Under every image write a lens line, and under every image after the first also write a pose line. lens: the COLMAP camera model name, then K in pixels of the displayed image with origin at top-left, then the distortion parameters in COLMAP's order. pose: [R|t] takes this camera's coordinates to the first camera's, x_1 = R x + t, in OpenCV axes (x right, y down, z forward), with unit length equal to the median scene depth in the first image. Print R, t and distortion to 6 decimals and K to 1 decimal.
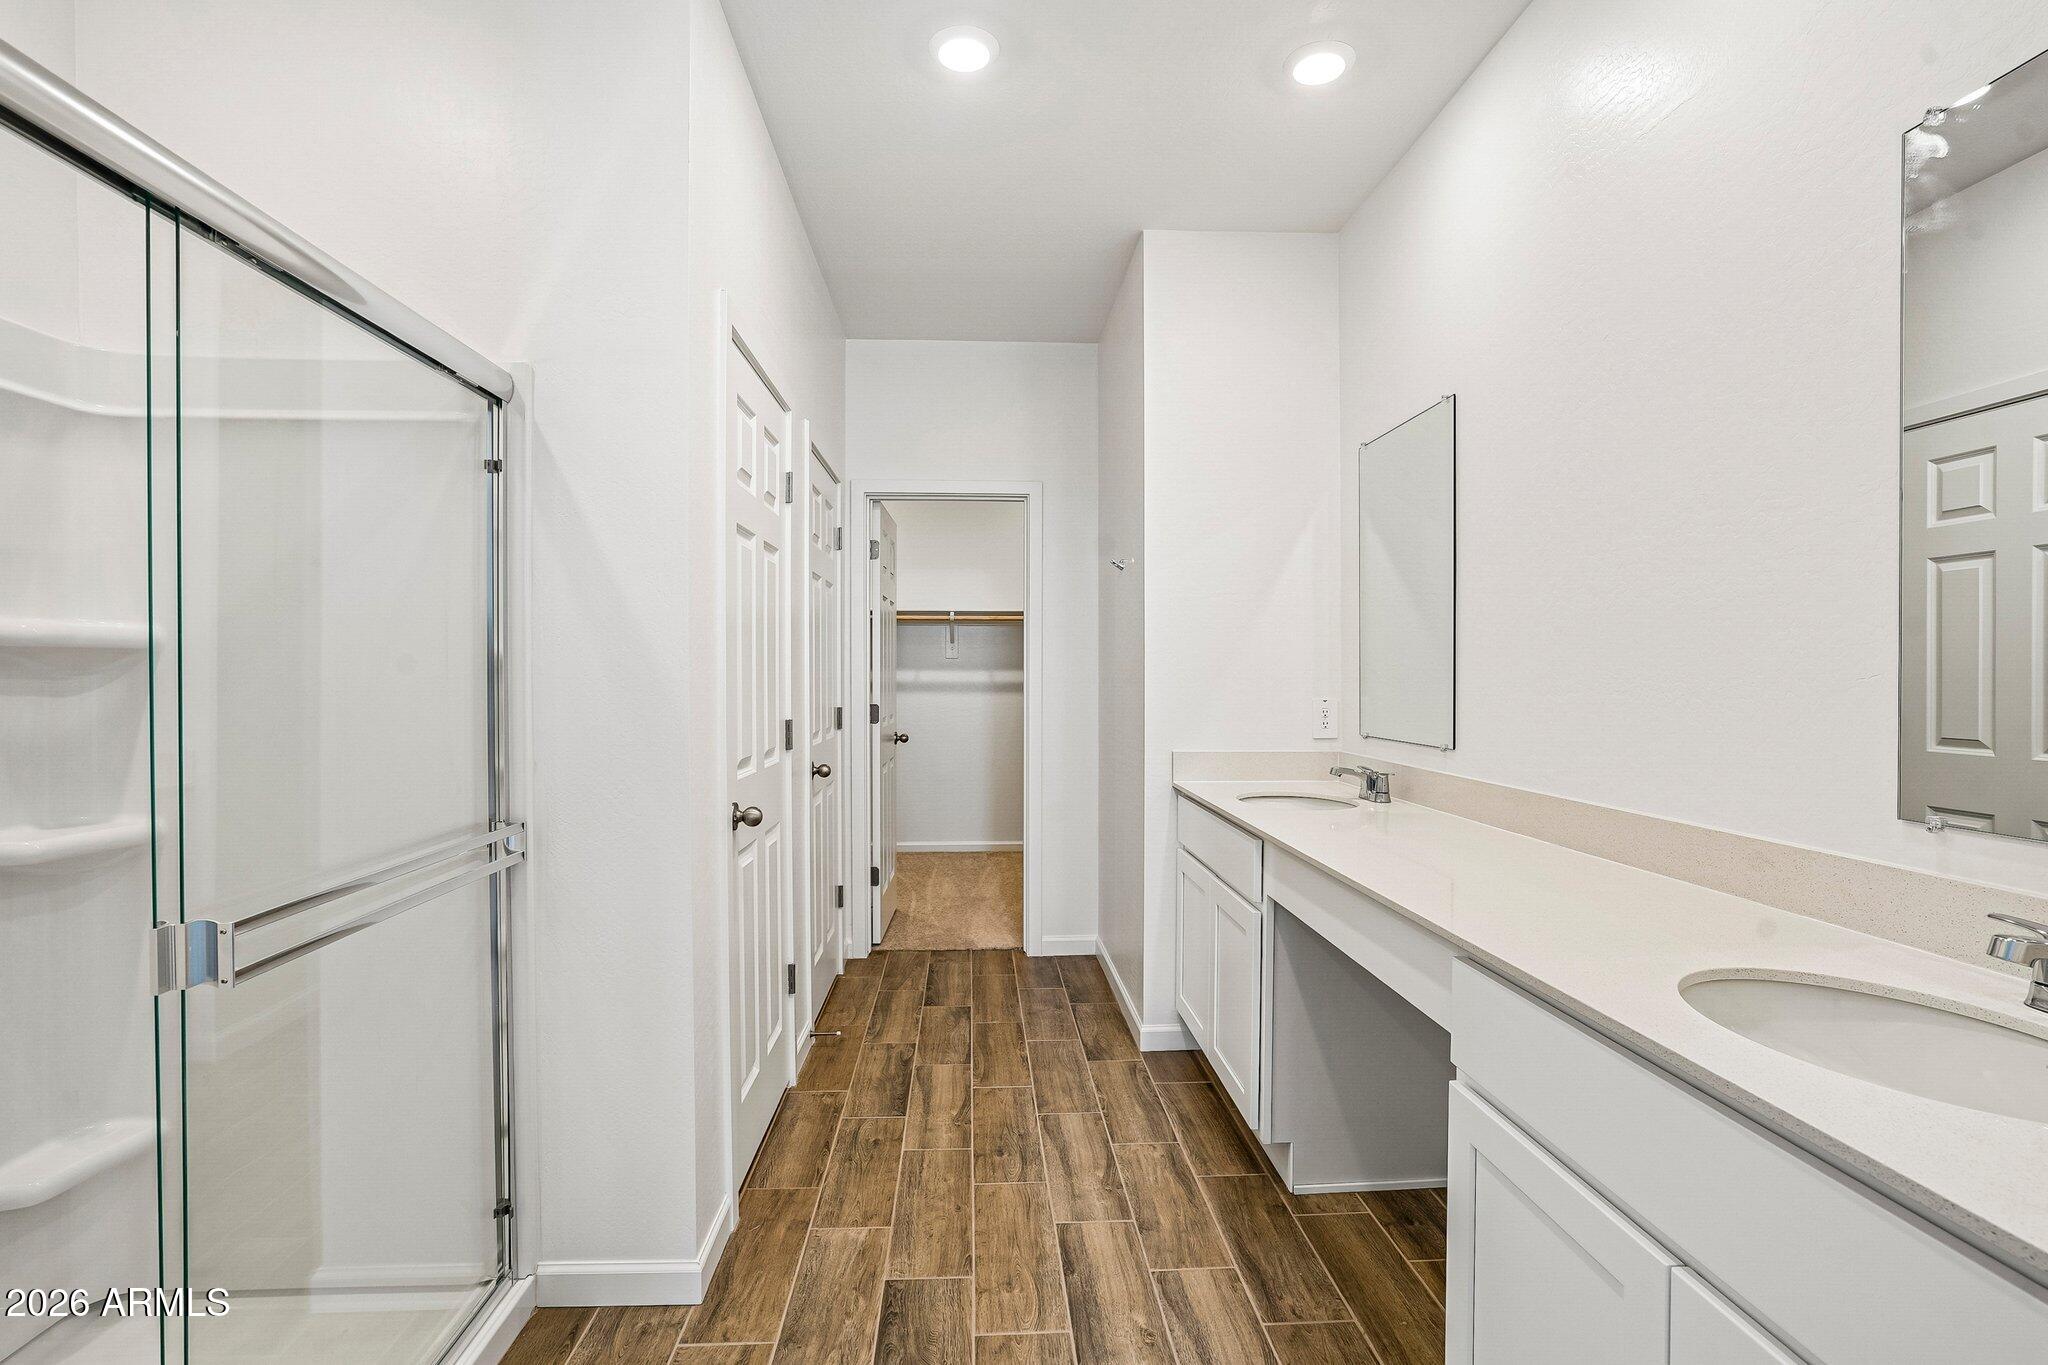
lens RADIAL K [[982.5, 0, 1013.7], [0, 982.5, 672.6], [0, 0, 1]] dist [-0.055633, 0.023036]
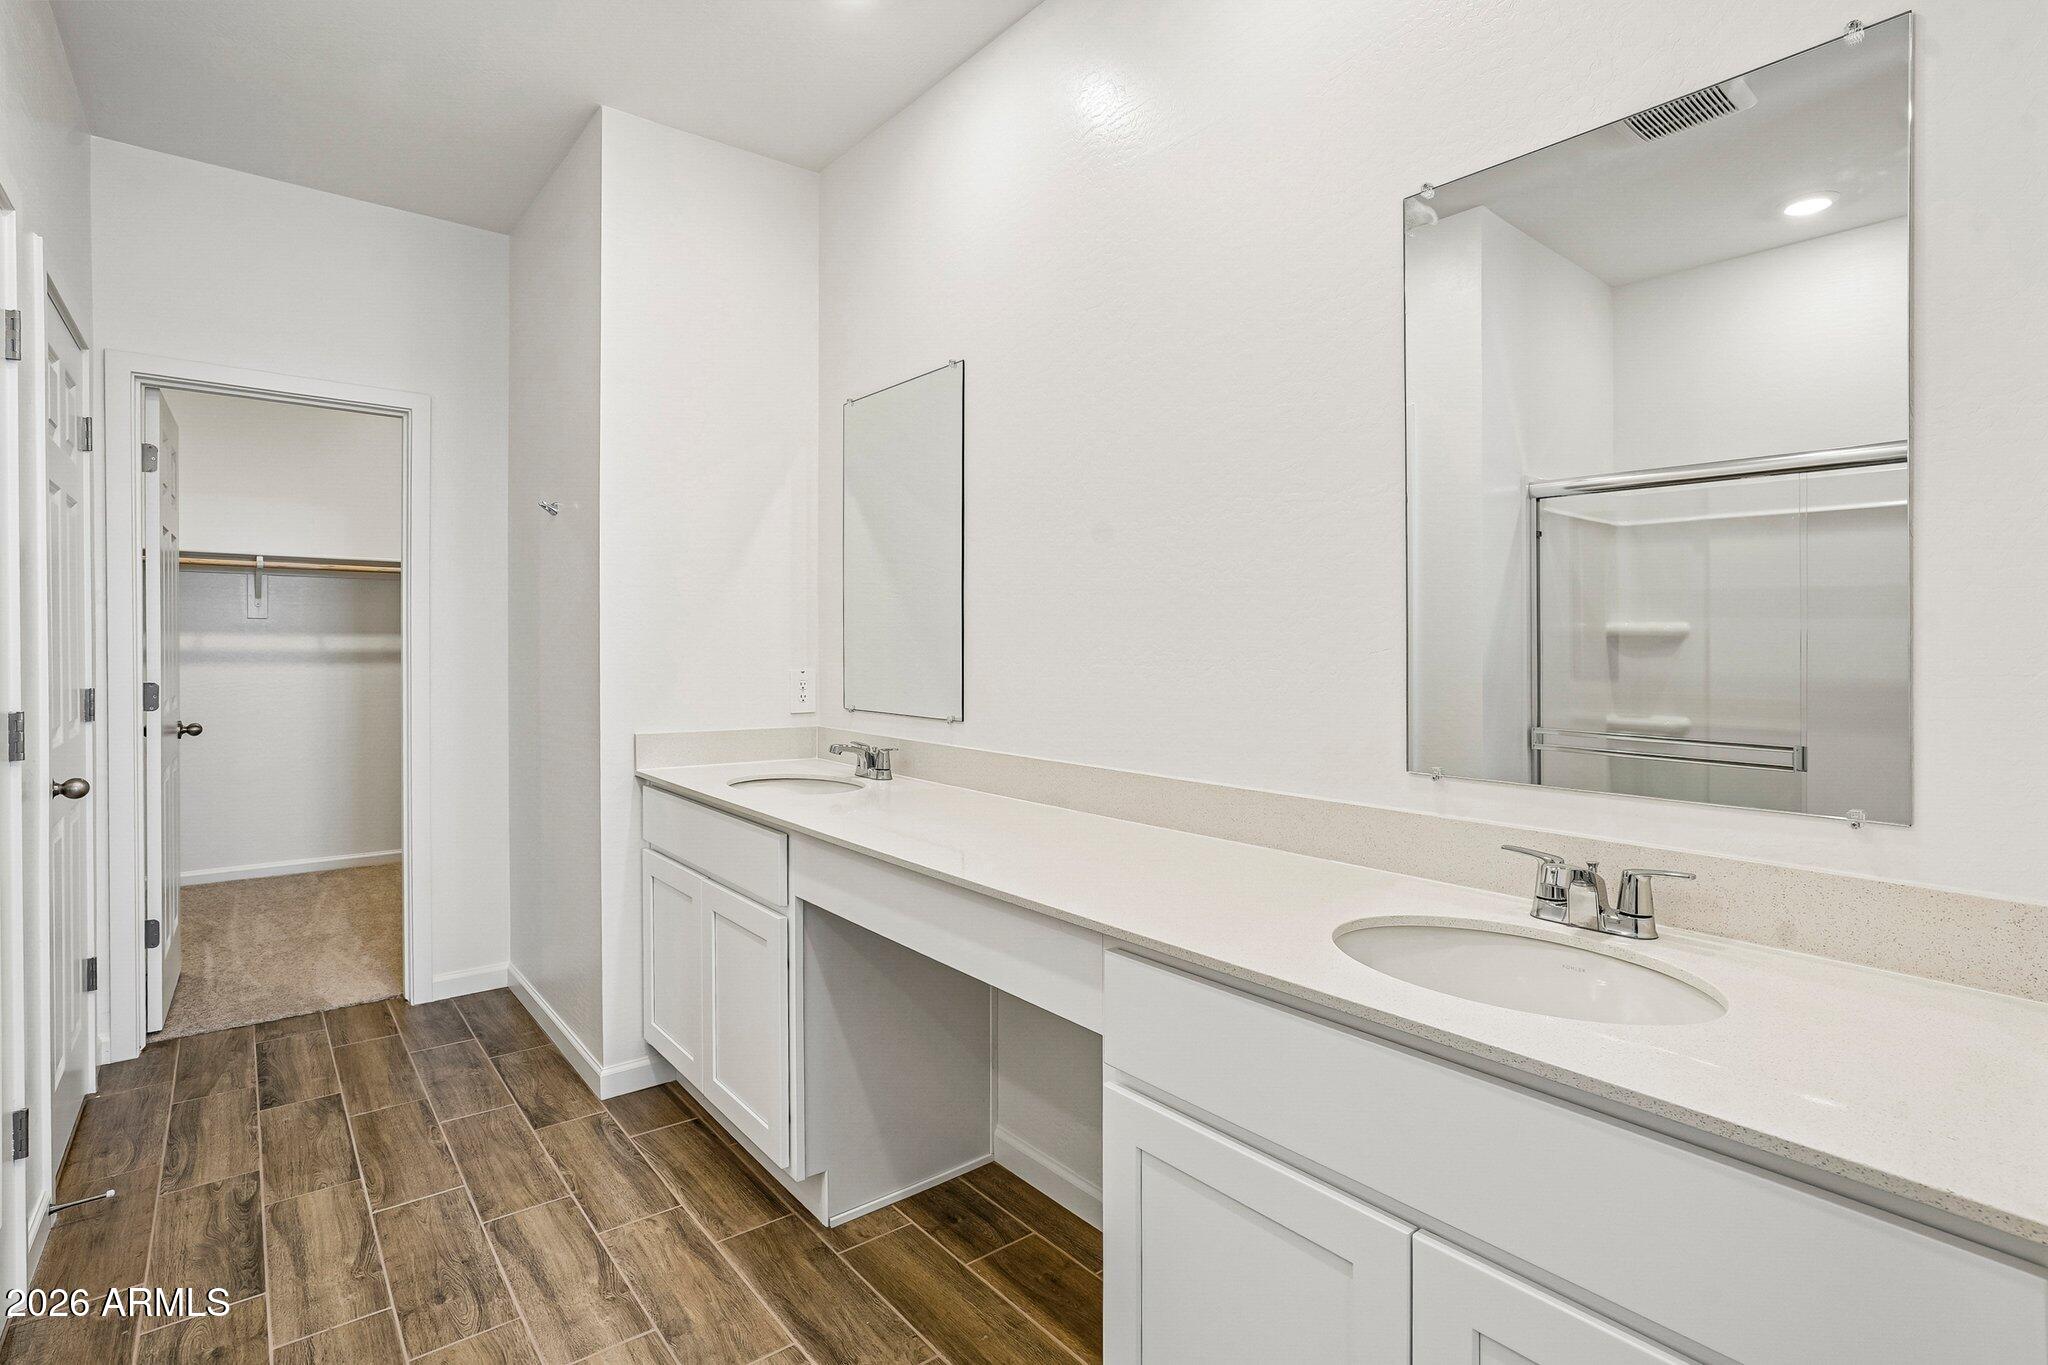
lens RADIAL K [[991.6, 0, 1018.5], [0, 991.6, 645.8], [0, 0, 1]] dist [-0.038242, 0.016289]
pose [[0.803261, 0.005532, 0.595602, -0.082681], [-0.008638, 0.999960, 0.002362, -0.000809], [-0.595565, -0.007042, 0.803276, 0.127931]]
